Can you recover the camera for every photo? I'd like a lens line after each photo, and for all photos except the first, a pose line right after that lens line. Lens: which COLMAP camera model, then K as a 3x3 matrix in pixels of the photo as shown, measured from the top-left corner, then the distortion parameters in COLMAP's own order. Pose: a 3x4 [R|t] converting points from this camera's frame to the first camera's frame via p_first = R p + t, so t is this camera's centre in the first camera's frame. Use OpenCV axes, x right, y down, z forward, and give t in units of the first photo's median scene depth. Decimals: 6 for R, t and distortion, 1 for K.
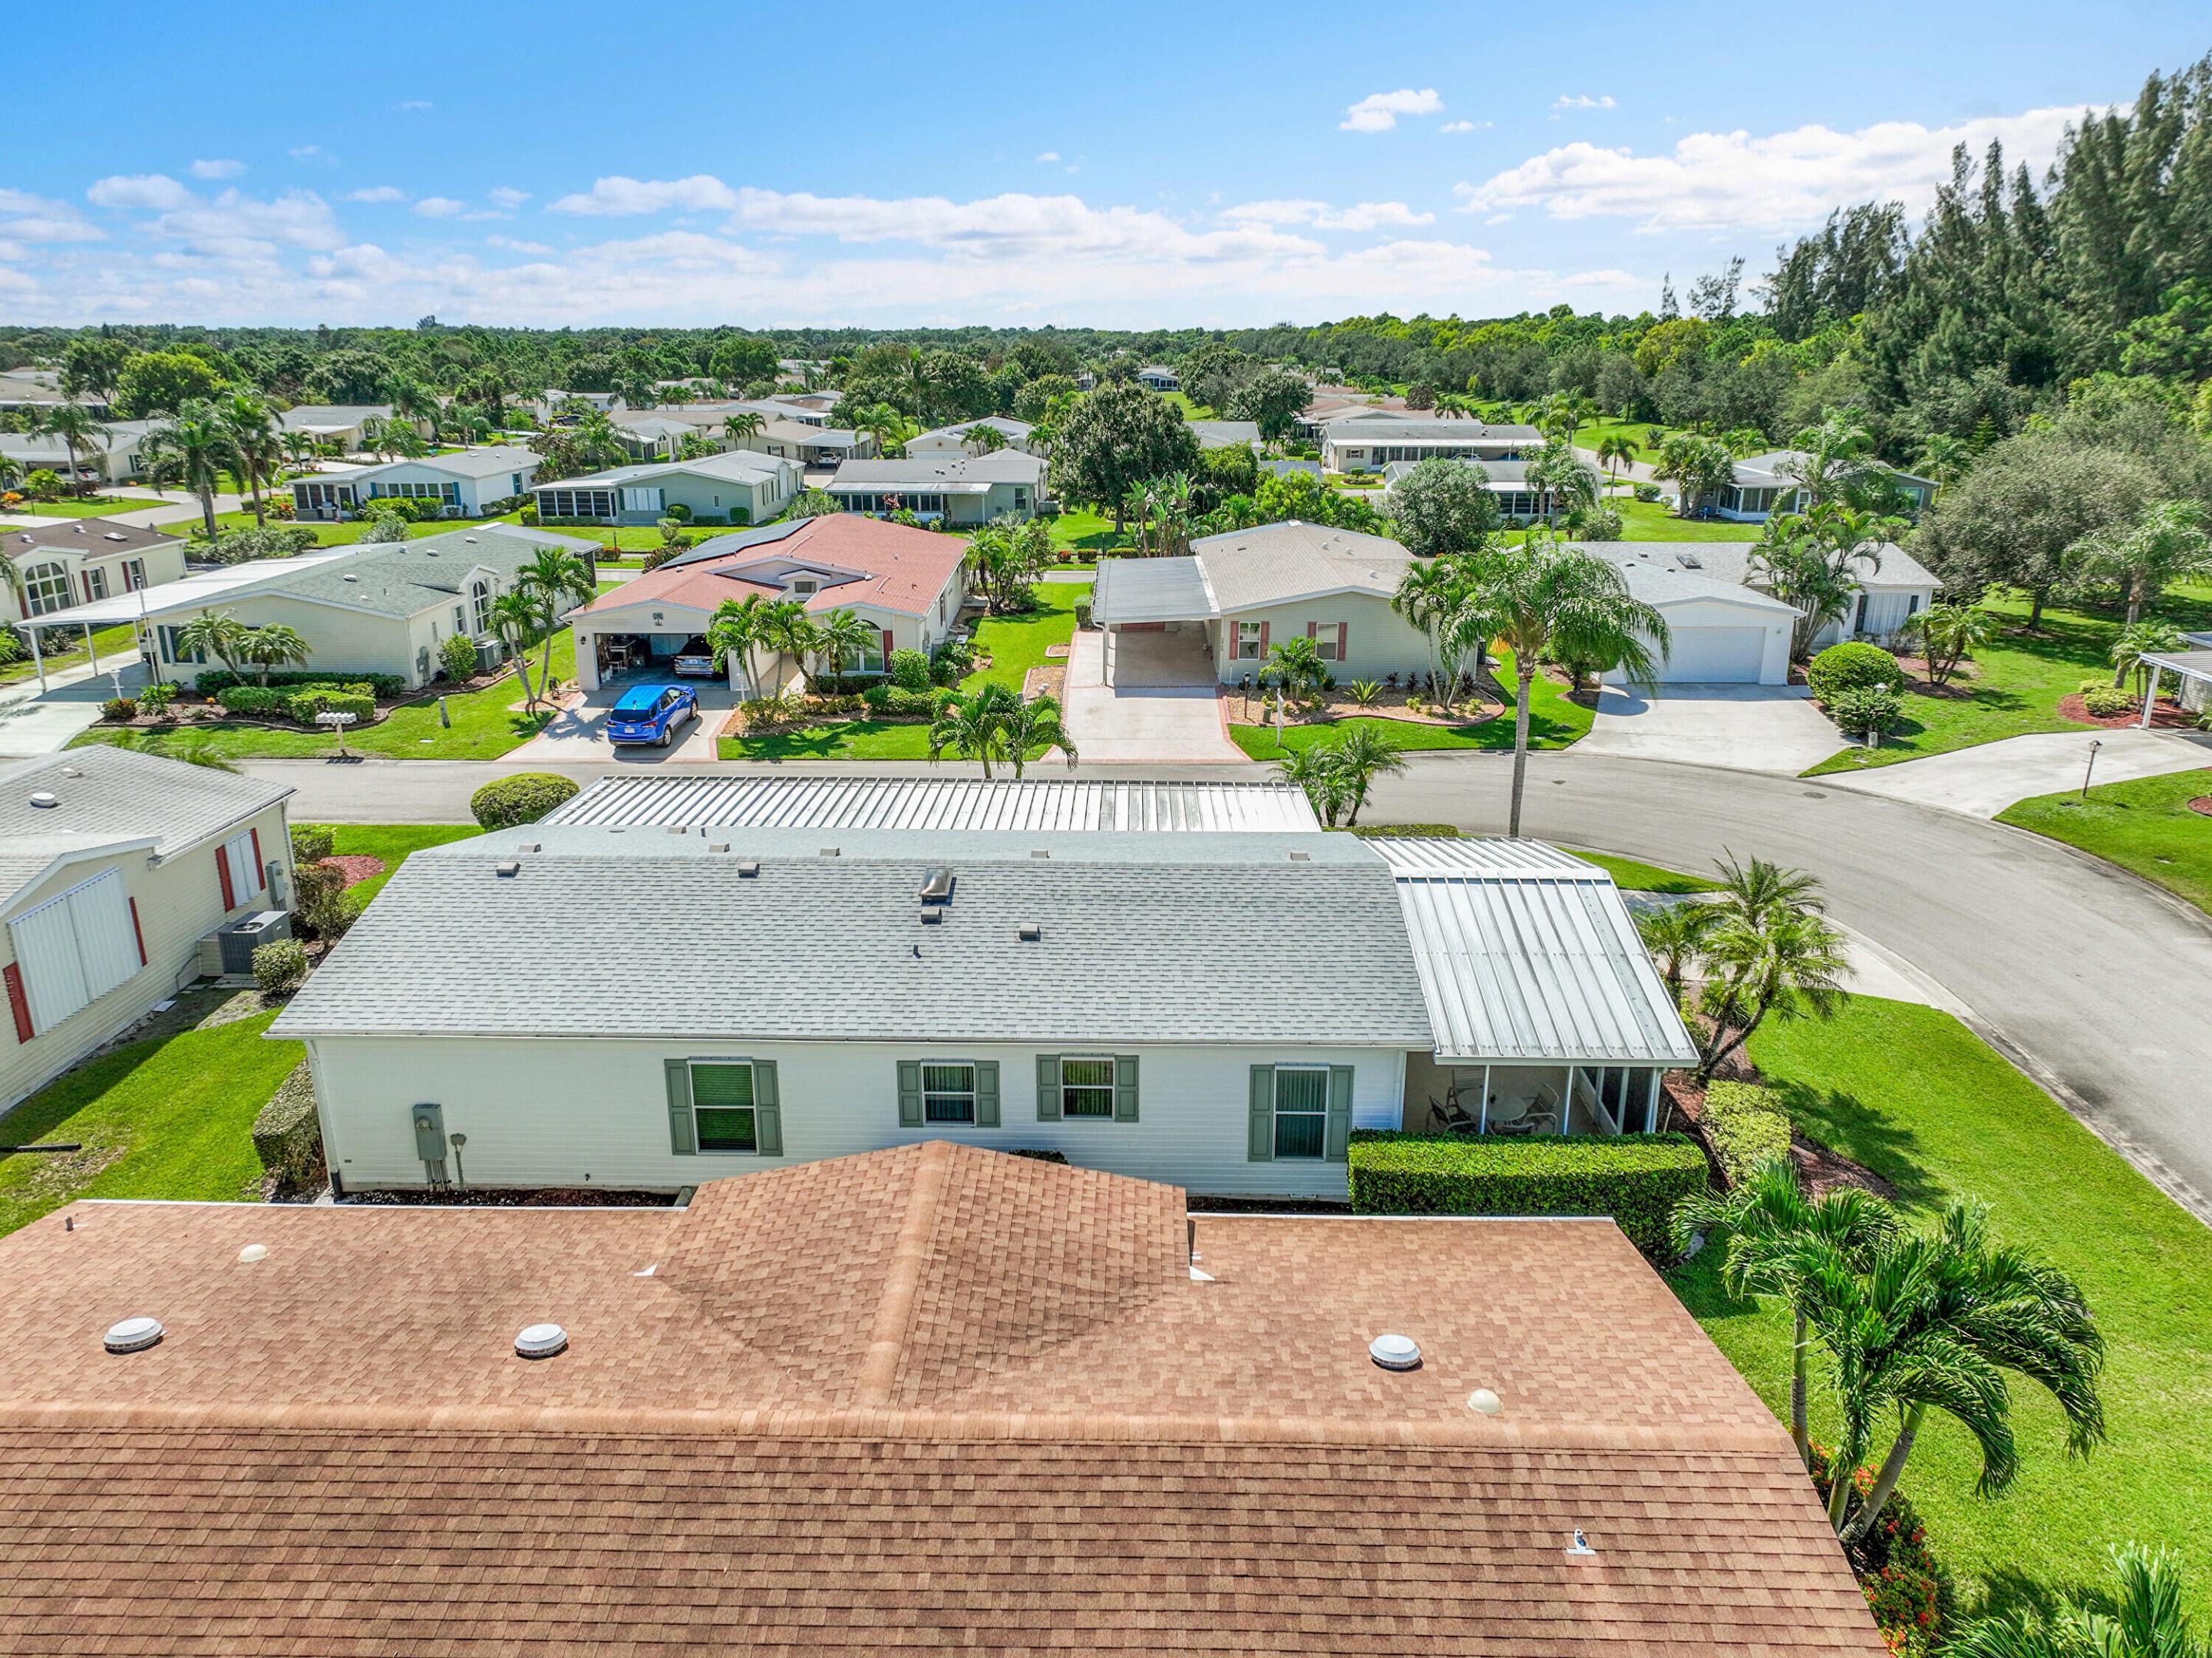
lens RADIAL K [[1554.7, 0, 1109.9], [0, 1554.7, 827.5], [0, 0, 1]] dist [-0.001127, 0.014064]
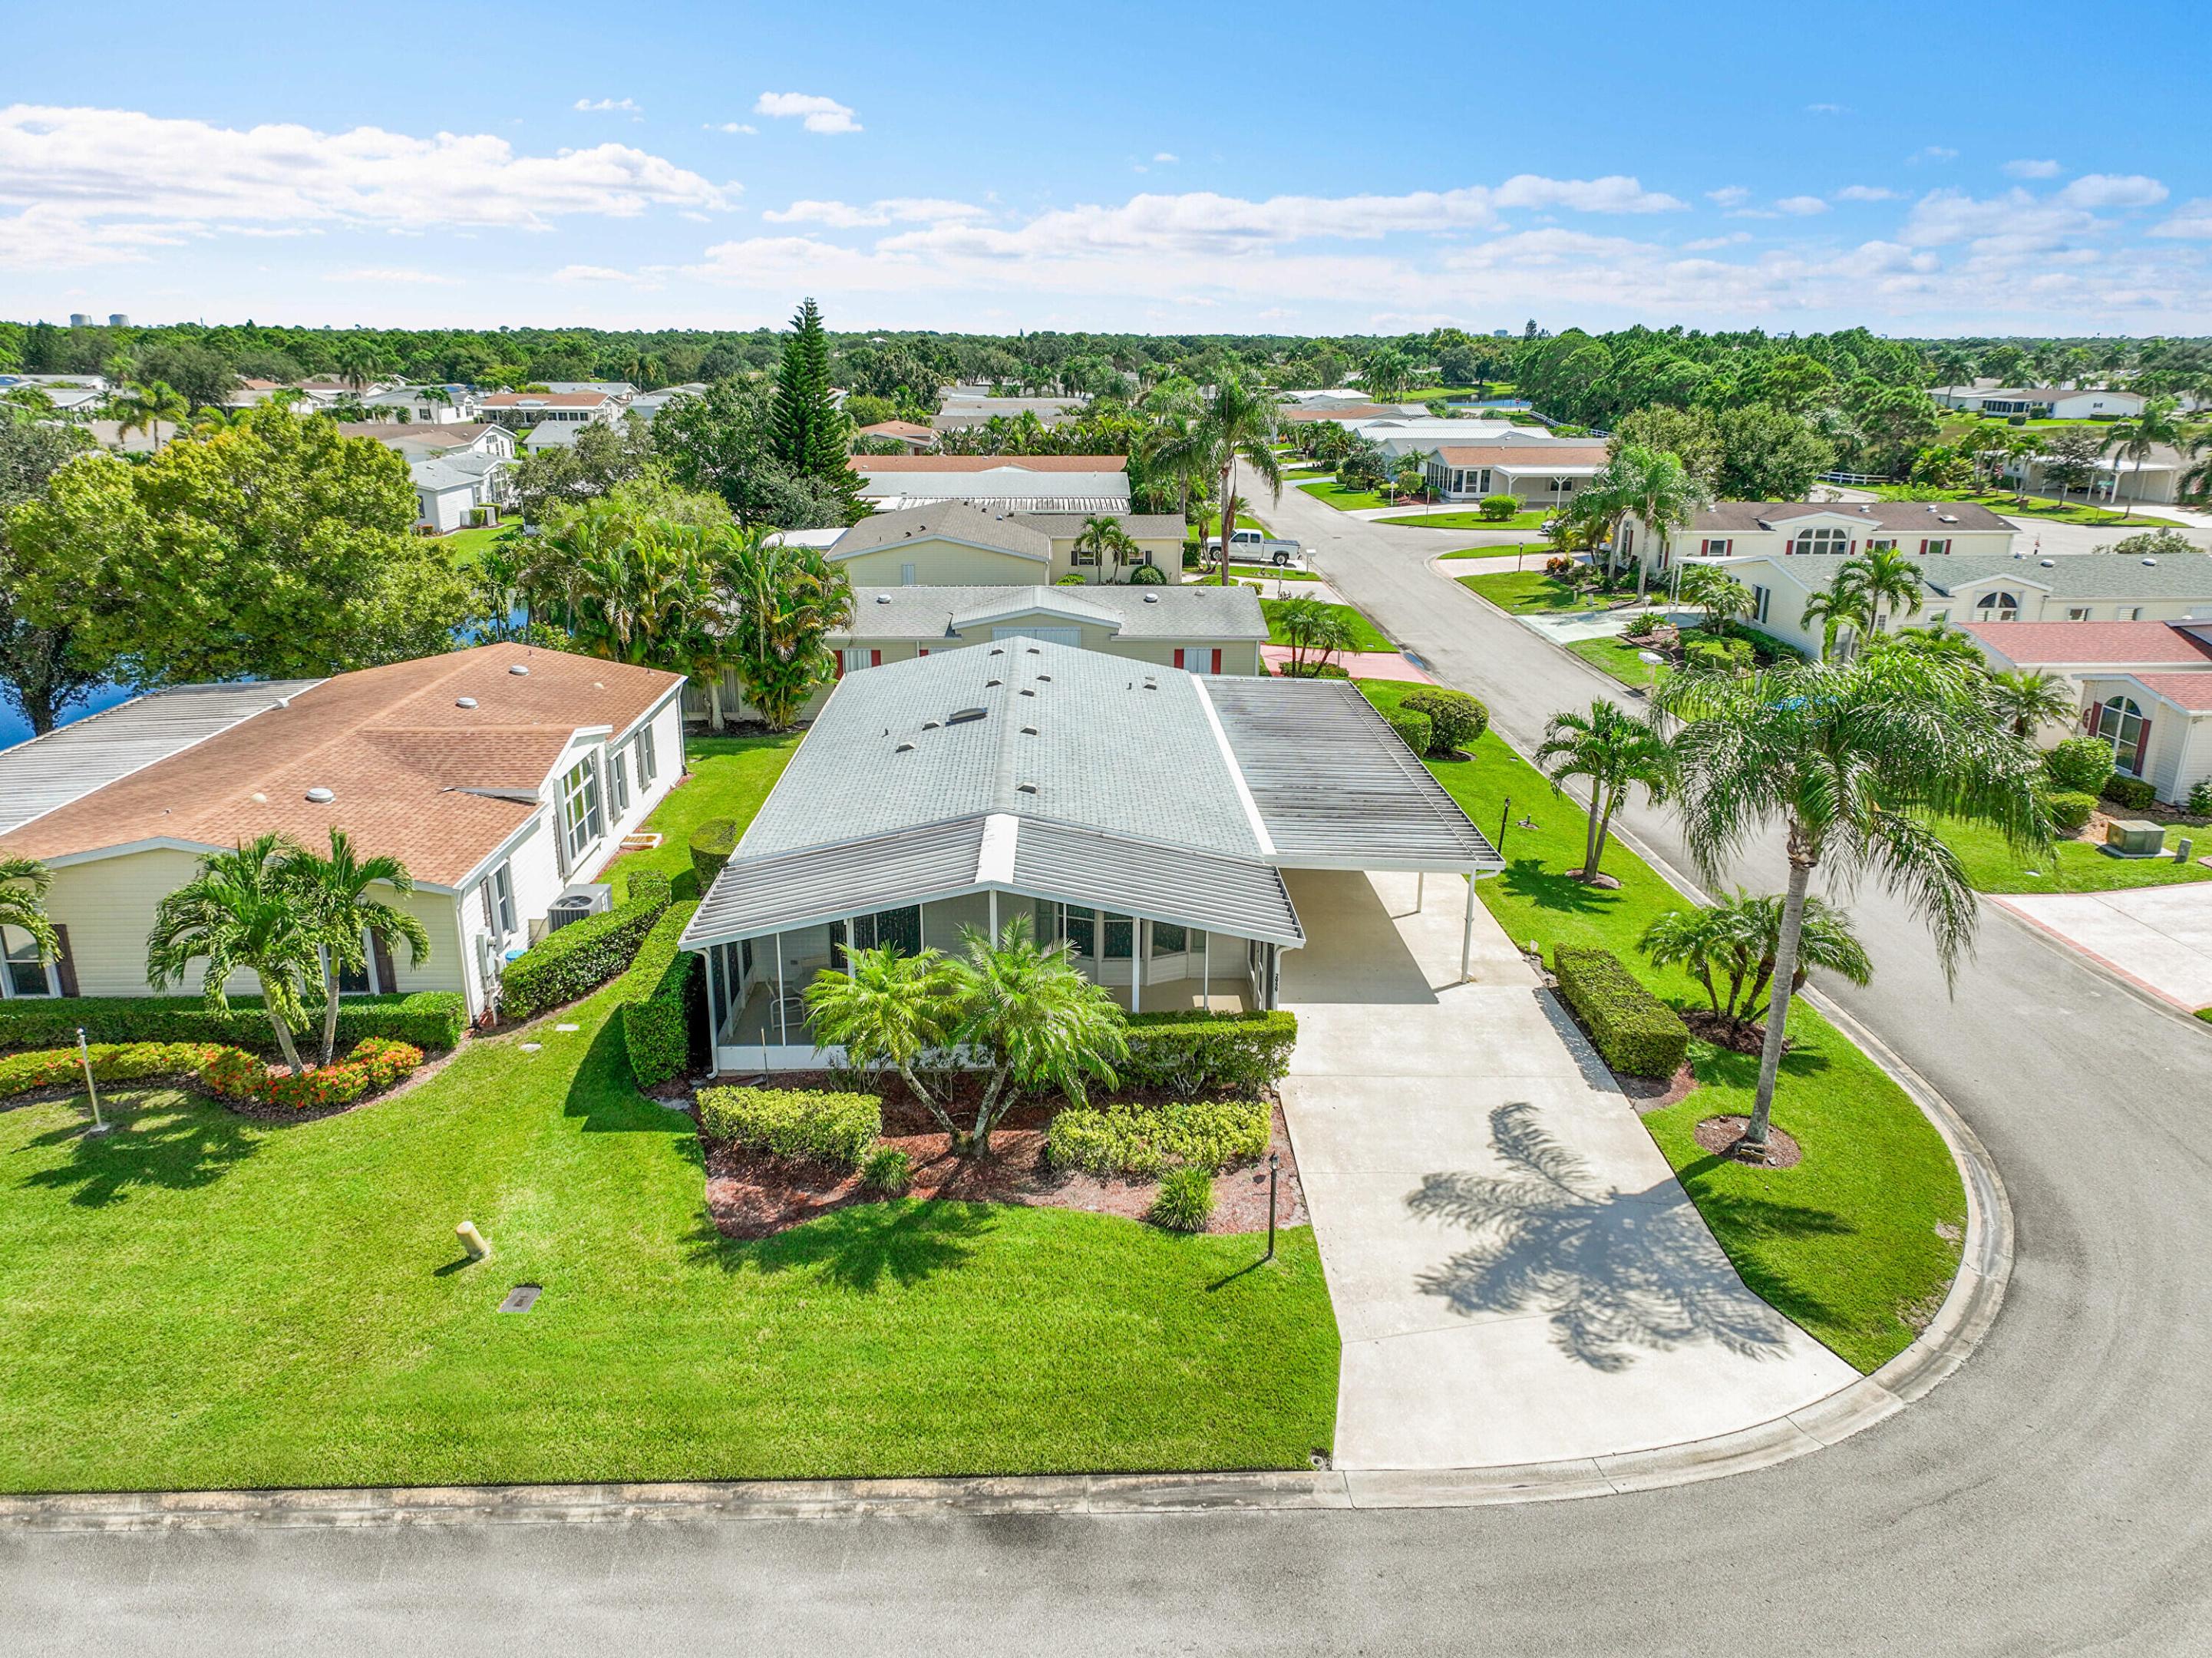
lens RADIAL K [[1554.7, 0, 1101.5], [0, 1554.7, 819.6], [0, 0, 1]] dist [-0.001127, 0.014064]
pose [[0.050264, 0.293975, -0.954491, 0.575920], [-0.305655, 0.914370, 0.265522, -0.131098], [0.950815, 0.278399, 0.135815, 0.441547]]
